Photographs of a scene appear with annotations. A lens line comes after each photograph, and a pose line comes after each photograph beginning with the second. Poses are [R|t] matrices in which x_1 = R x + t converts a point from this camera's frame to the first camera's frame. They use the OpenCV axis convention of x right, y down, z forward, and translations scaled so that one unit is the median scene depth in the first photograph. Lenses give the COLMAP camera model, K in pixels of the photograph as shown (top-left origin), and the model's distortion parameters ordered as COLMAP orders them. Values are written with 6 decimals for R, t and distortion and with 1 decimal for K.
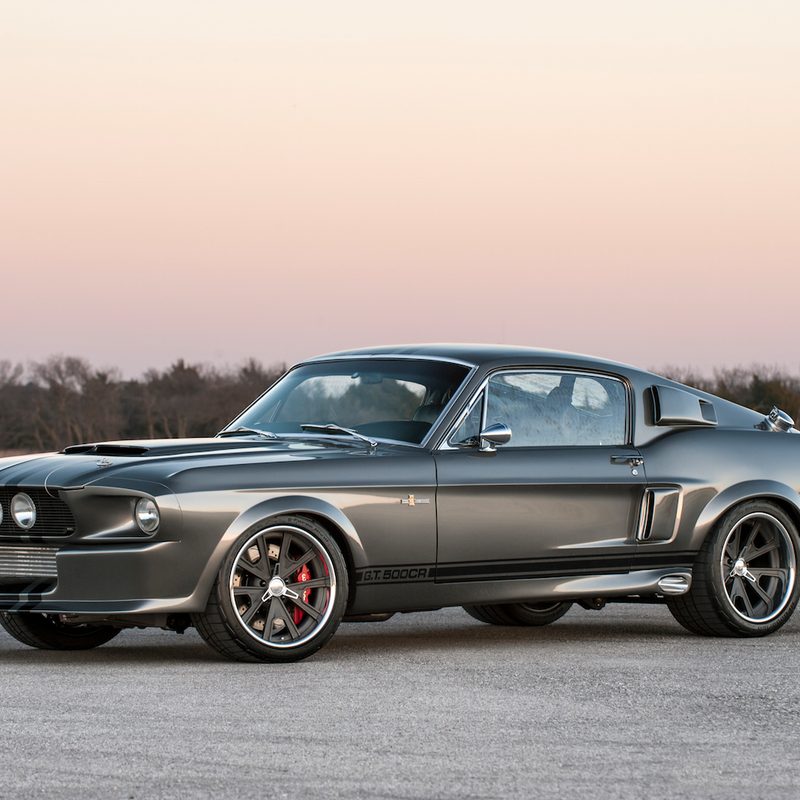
lens RADIAL K [[4146.2, 0, 400.0], [0, 4146.2, 400.0], [0, 0, 1]] dist [0.122773, 1.584280]
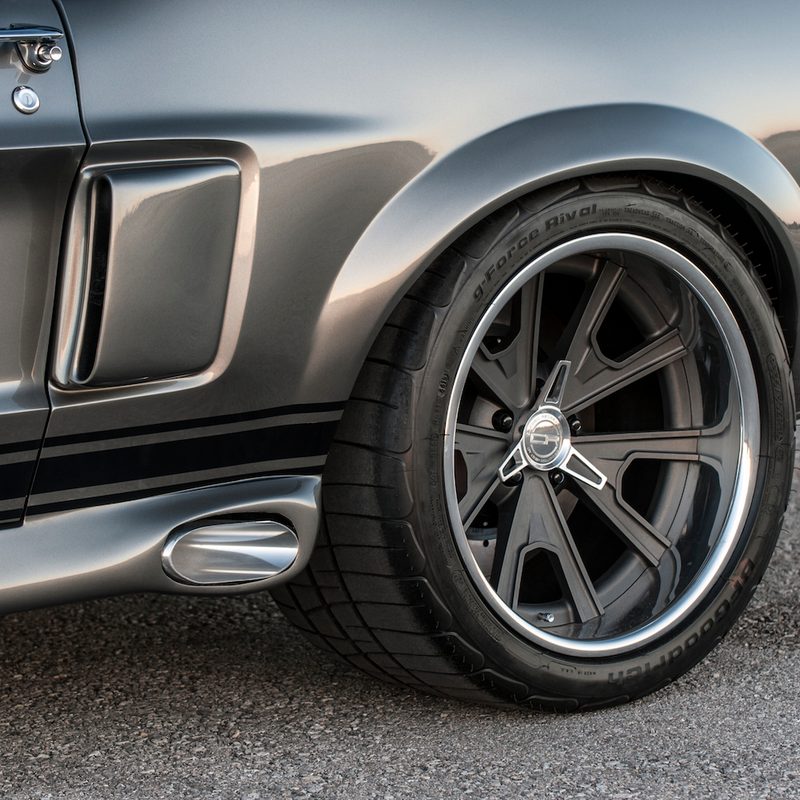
lens RADIAL K [[3589.6, 0, 400.0], [0, 3589.6, 400.0], [0, 0, 1]] dist [-0.285680, -5.604442]
pose [[0.997562, -0.015894, -0.067952, 0.090129], [0.024959, 0.990569, 0.134722, 0.007617], [0.065169, -0.136090, 0.988551, 0.794578]]
